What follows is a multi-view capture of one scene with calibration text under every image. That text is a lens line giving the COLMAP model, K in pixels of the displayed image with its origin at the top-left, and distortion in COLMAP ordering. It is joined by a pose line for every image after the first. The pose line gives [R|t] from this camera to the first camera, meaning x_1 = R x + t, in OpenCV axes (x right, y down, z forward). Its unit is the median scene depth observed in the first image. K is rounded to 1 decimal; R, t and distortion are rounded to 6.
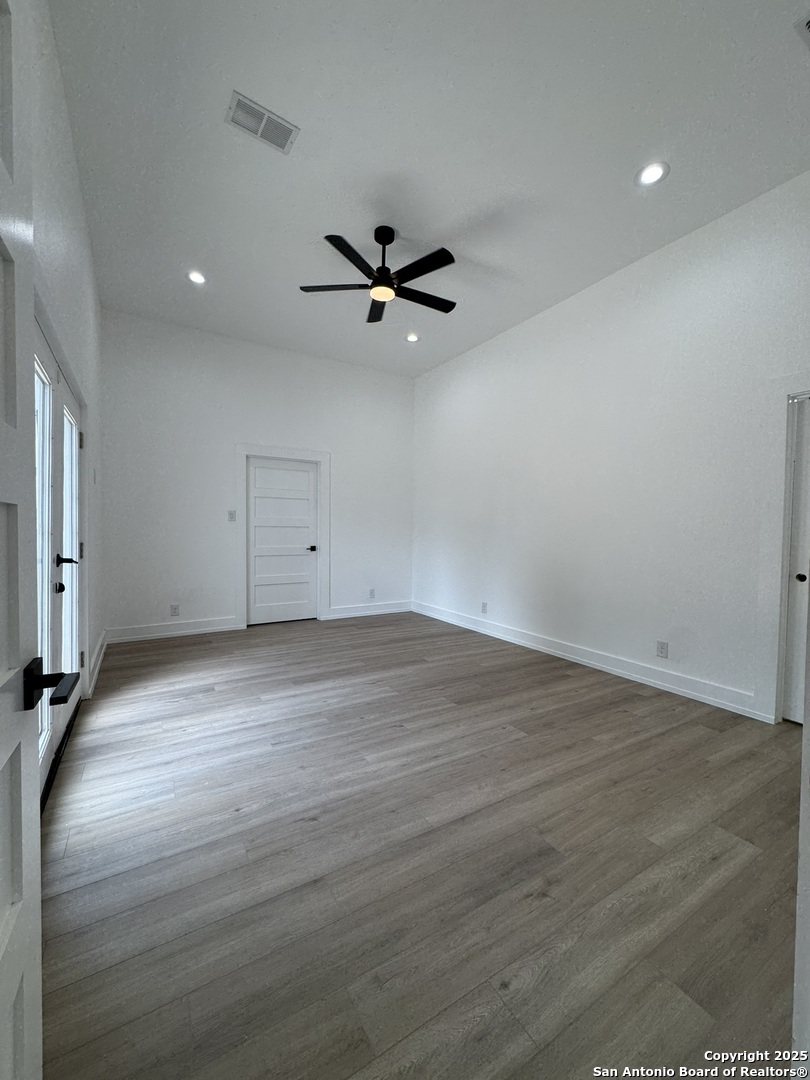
lens RADIAL K [[433.5, 0, 404.7], [0, 433.5, 538.0], [0, 0, 1]] dist [-0.016473, -0.000279]
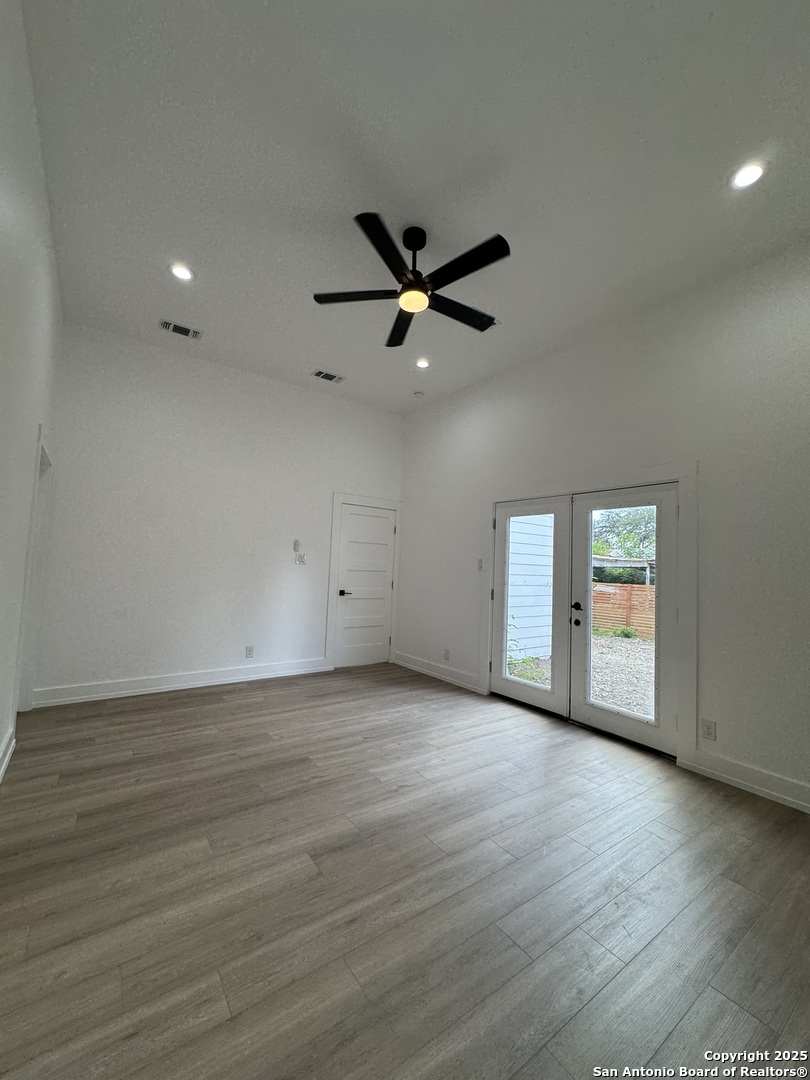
lens RADIAL K [[433.5, 0, 404.9], [0, 433.5, 540.6], [0, 0, 1]] dist [-0.016473, -0.000279]
pose [[-0.995779, -0.058346, -0.070857, 0.000746], [-0.055342, 0.997513, -0.043636, -0.073270], [0.073227, -0.039531, -0.996532, 2.038940]]
